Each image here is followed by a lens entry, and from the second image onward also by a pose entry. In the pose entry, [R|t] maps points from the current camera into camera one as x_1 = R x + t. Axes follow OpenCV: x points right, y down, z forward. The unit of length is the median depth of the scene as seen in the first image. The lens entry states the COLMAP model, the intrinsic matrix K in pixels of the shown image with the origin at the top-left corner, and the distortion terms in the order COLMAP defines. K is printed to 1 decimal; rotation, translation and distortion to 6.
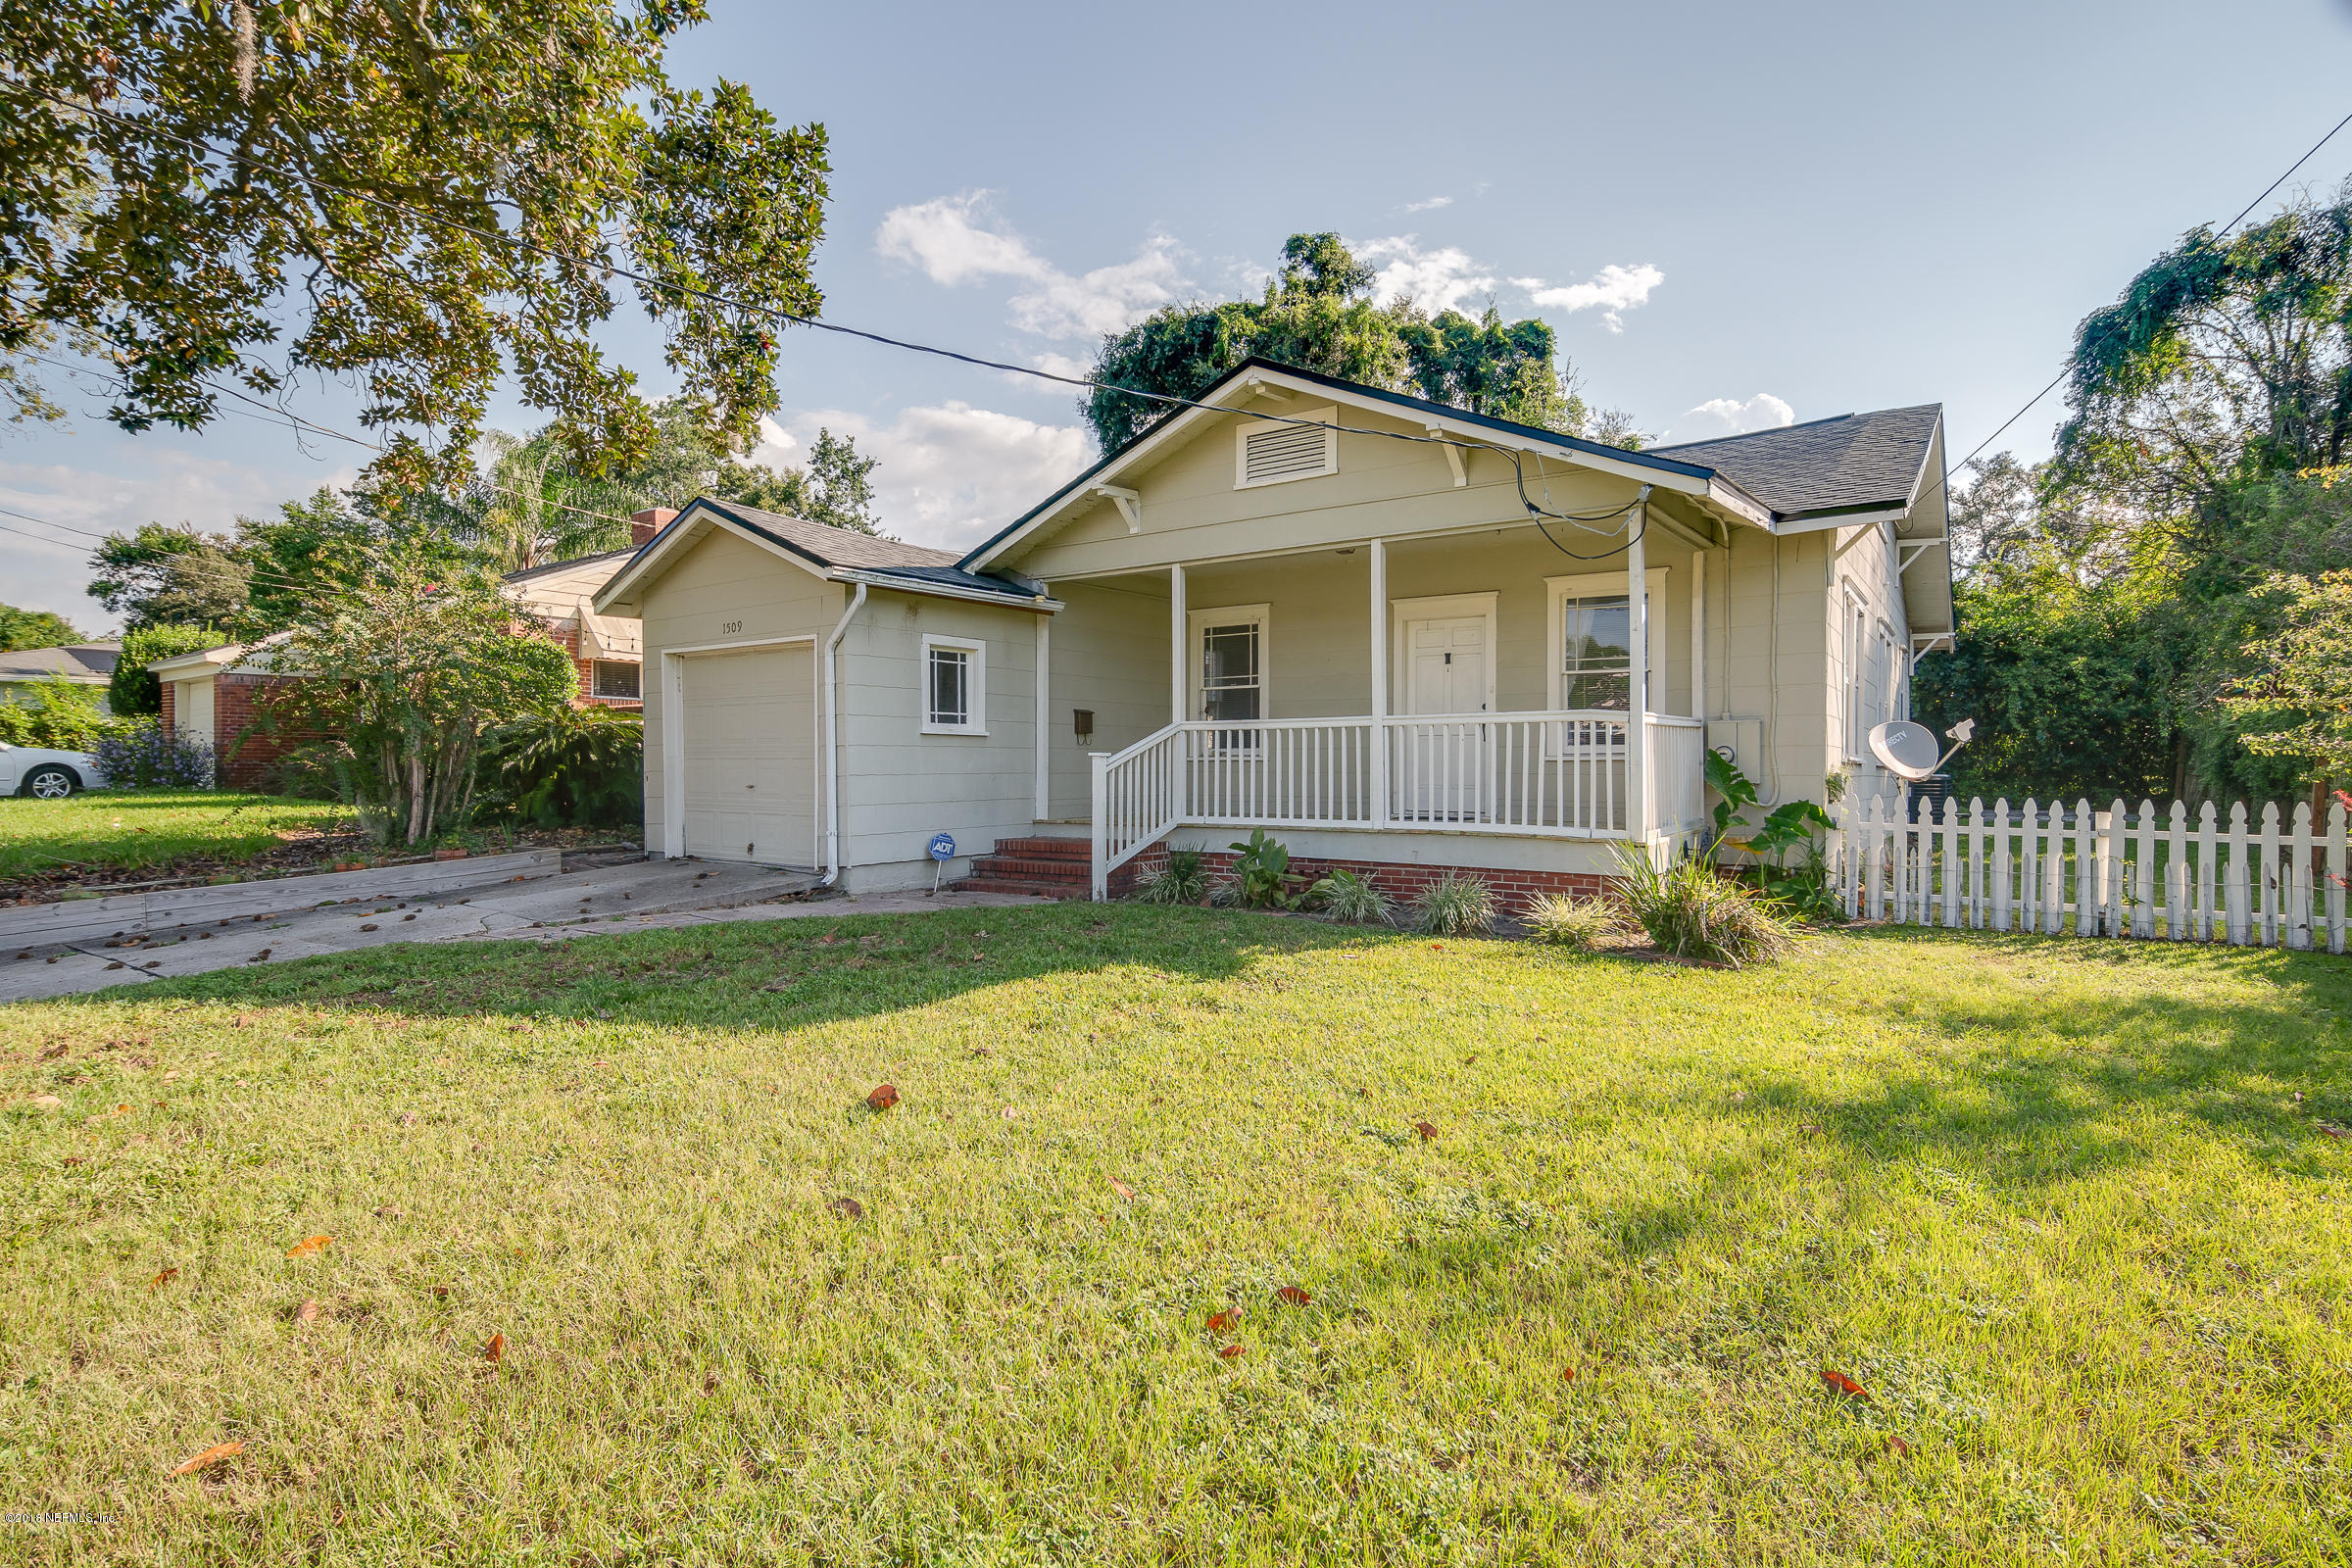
lens RADIAL K [[1154.6, 0, 1164.3], [0, 1154.6, 782.2], [0, 0, 1]] dist [0.008852, -0.009093]
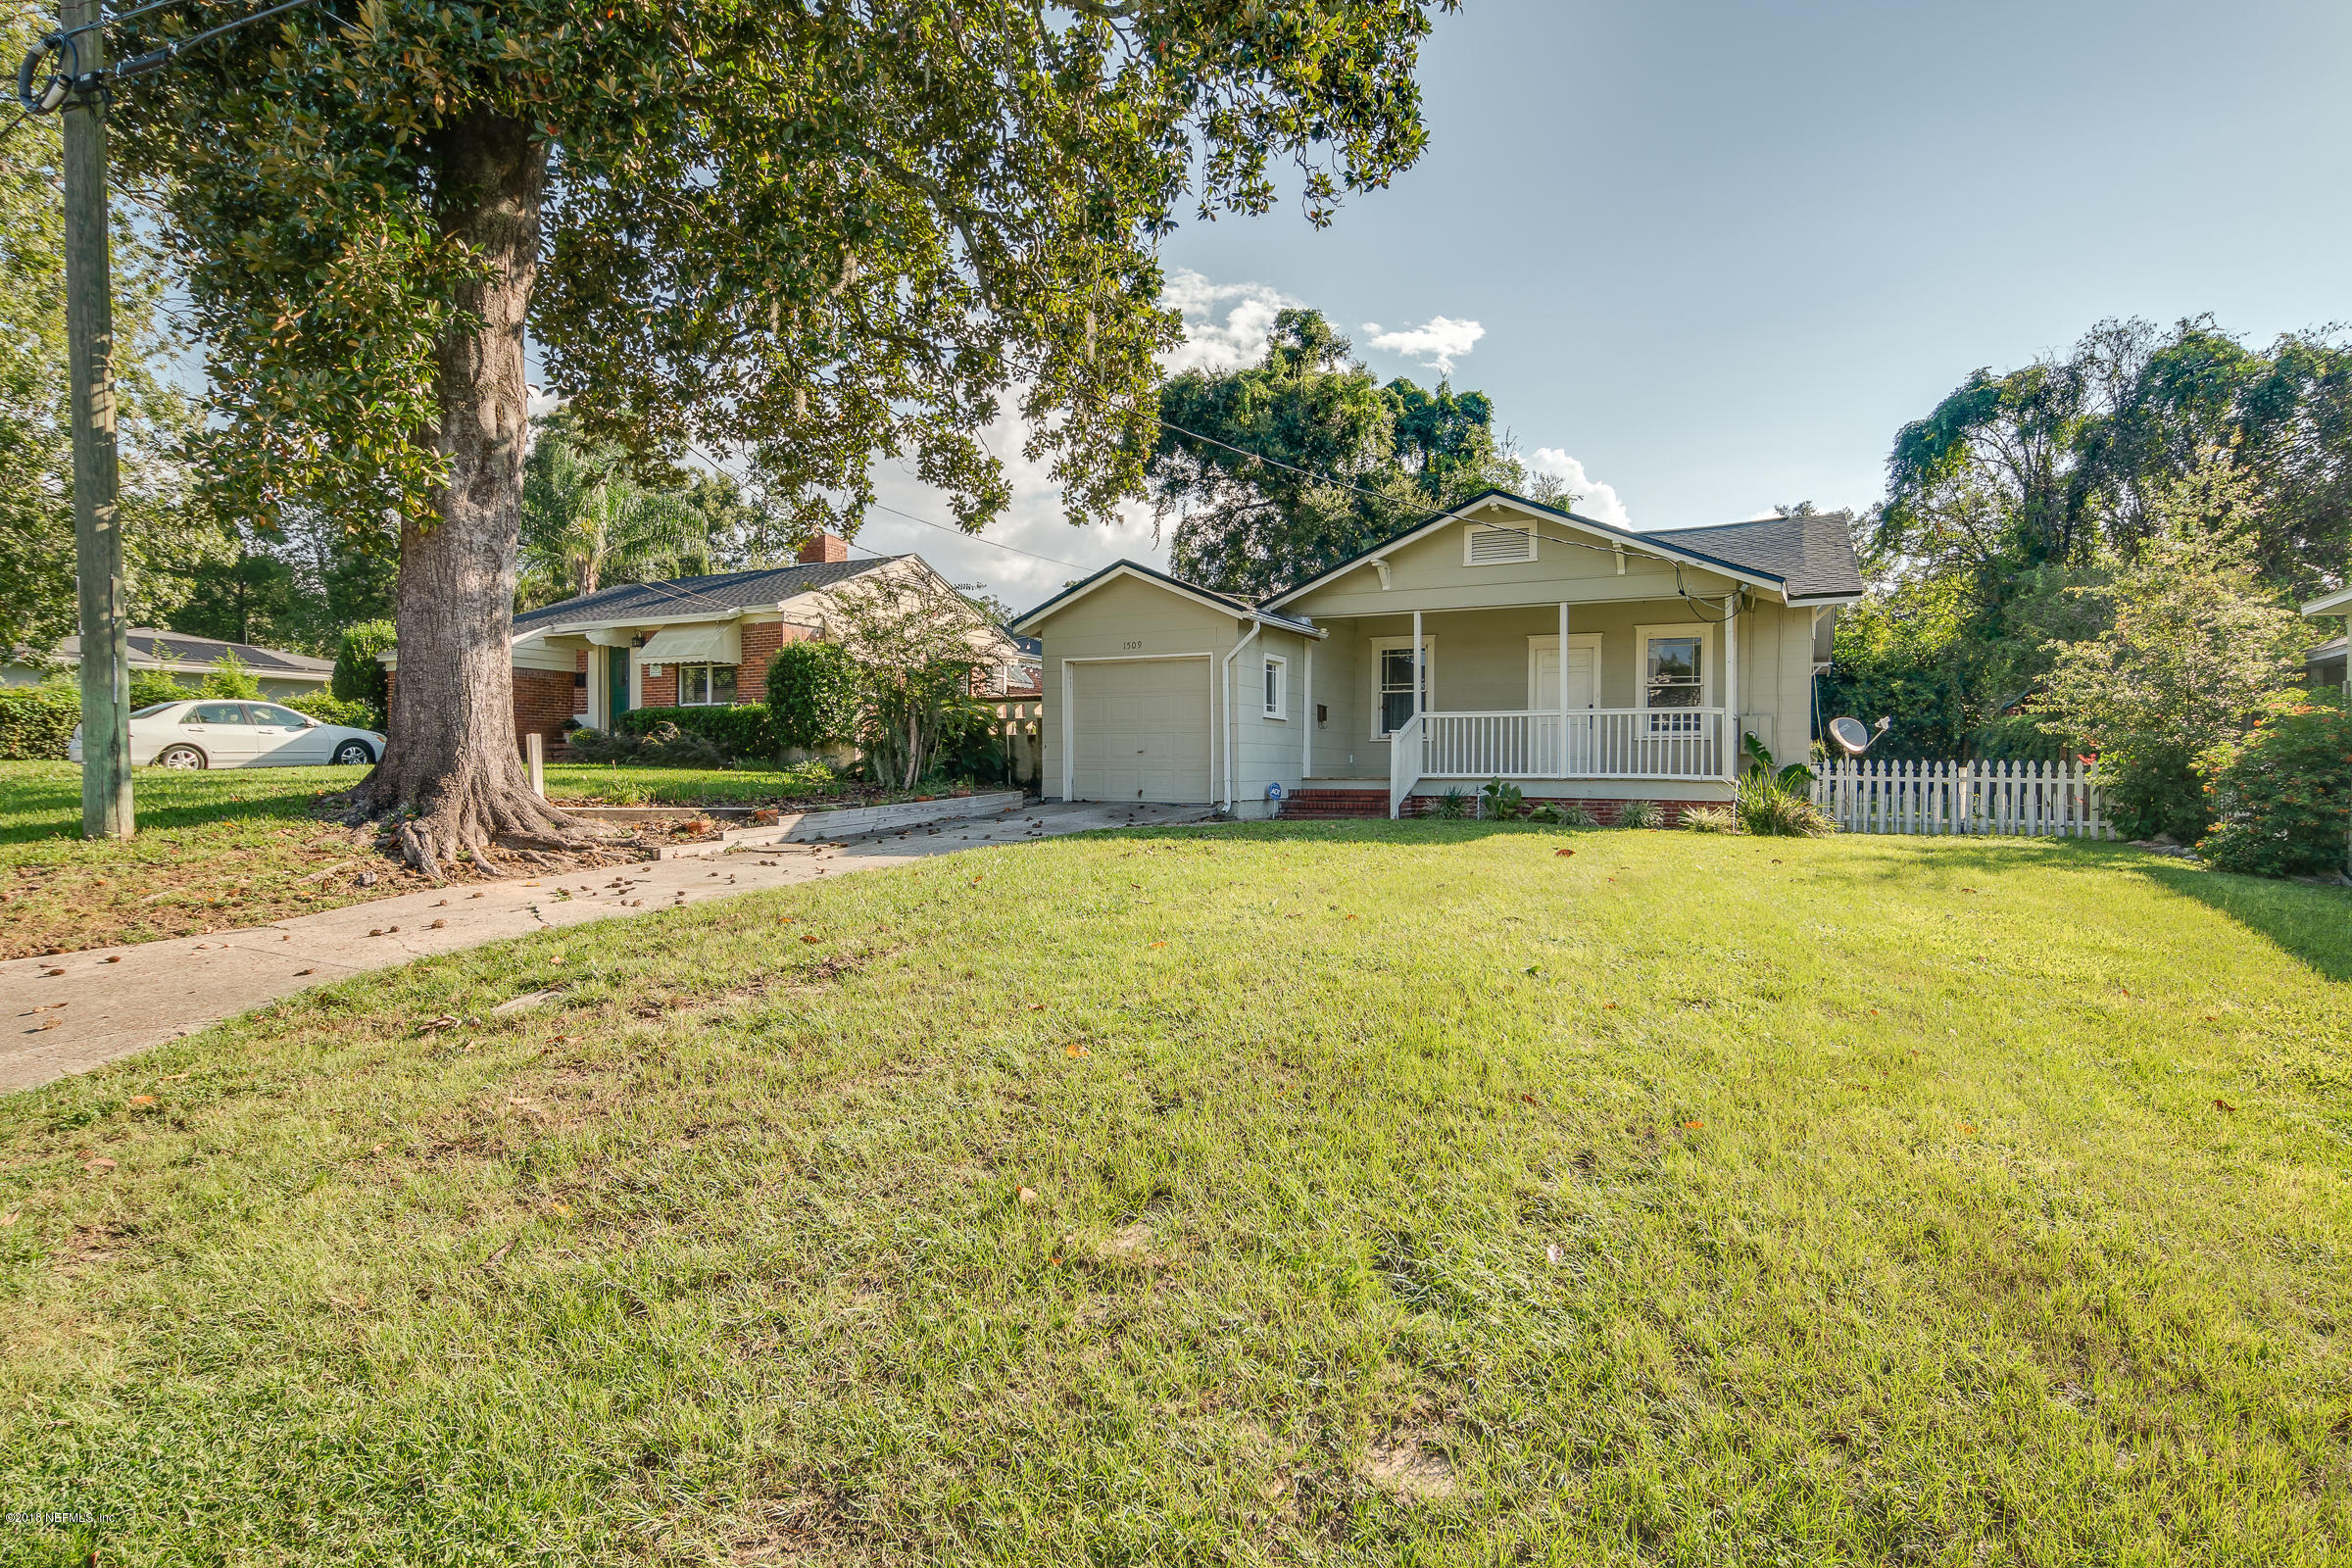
lens RADIAL K [[1154.6, 0, 1176.6], [0, 1154.6, 785.9], [0, 0, 1]] dist [0.008852, -0.009093]
pose [[0.989819, 0.005816, 0.142214, -0.519771], [-0.005453, 0.999981, -0.002944, 0.052090], [-0.142229, 0.002138, 0.989831, -0.483058]]
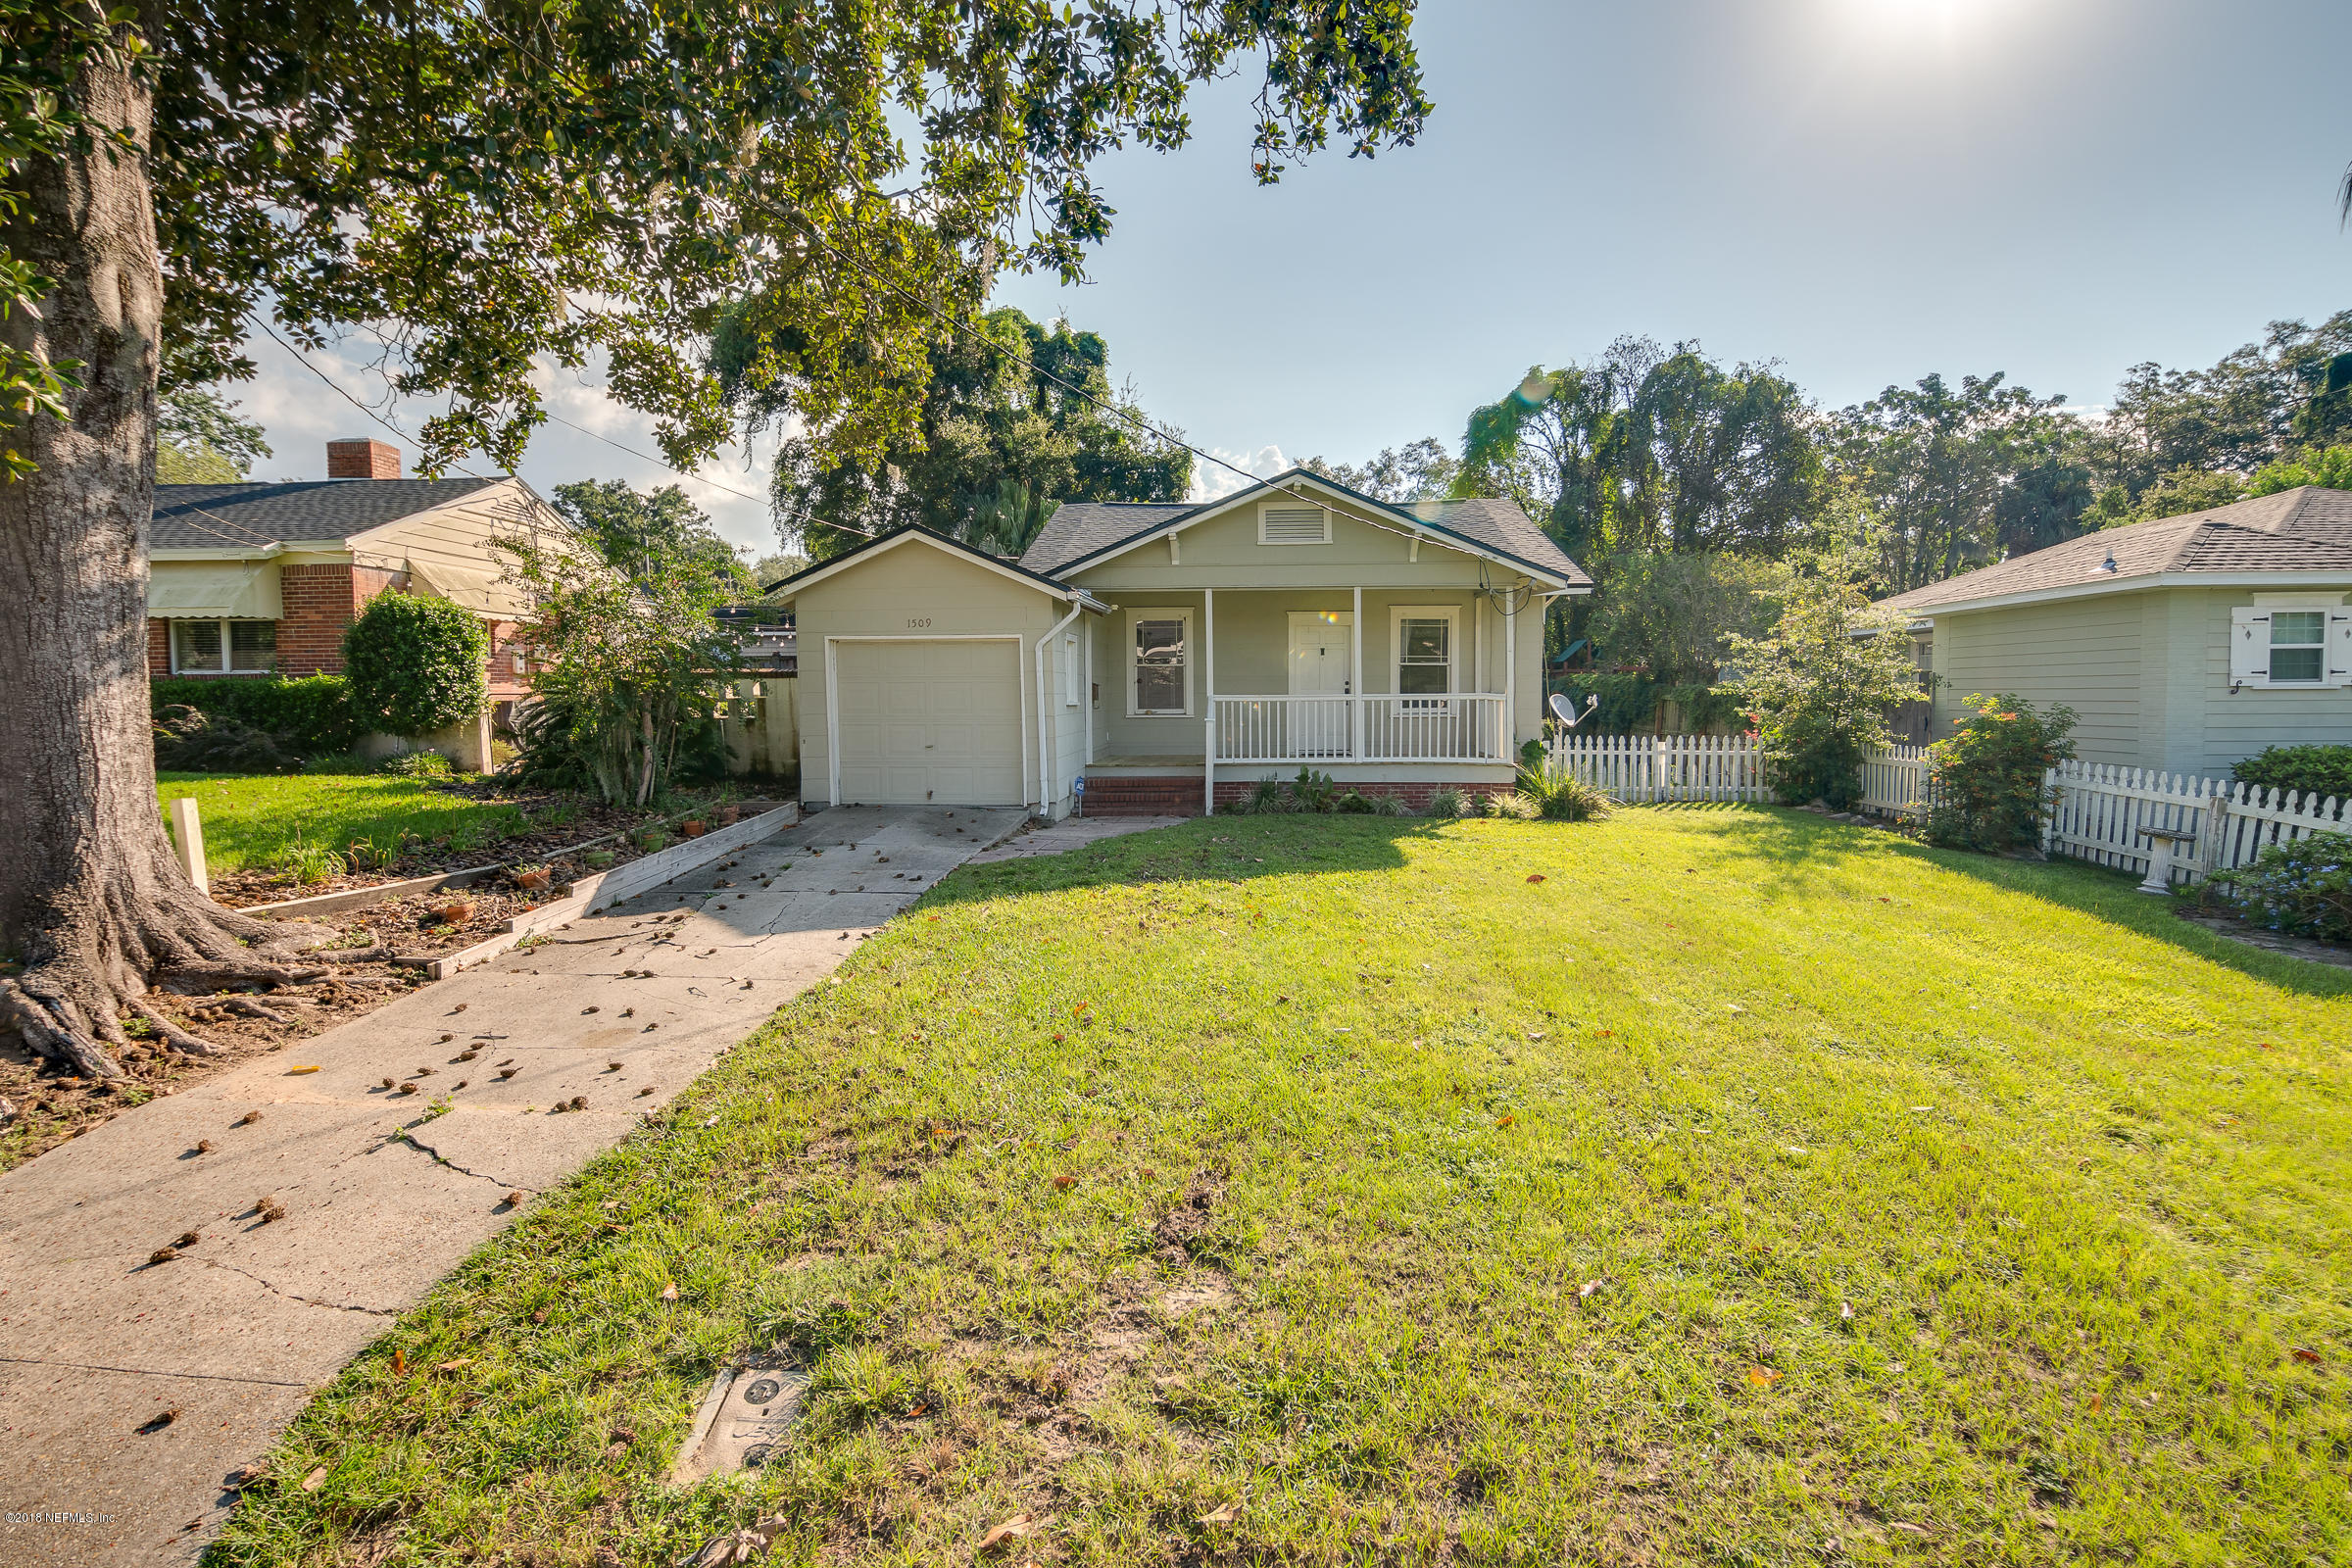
lens RADIAL K [[1154.6, 0, 1176.0], [0, 1154.6, 759.4], [0, 0, 1]] dist [0.008852, -0.009093]
pose [[0.853762, -0.032724, 0.519634, -0.787347], [0.012240, 0.999009, 0.042802, -0.032960], [-0.520519, -0.030183, 0.853316, -0.243585]]
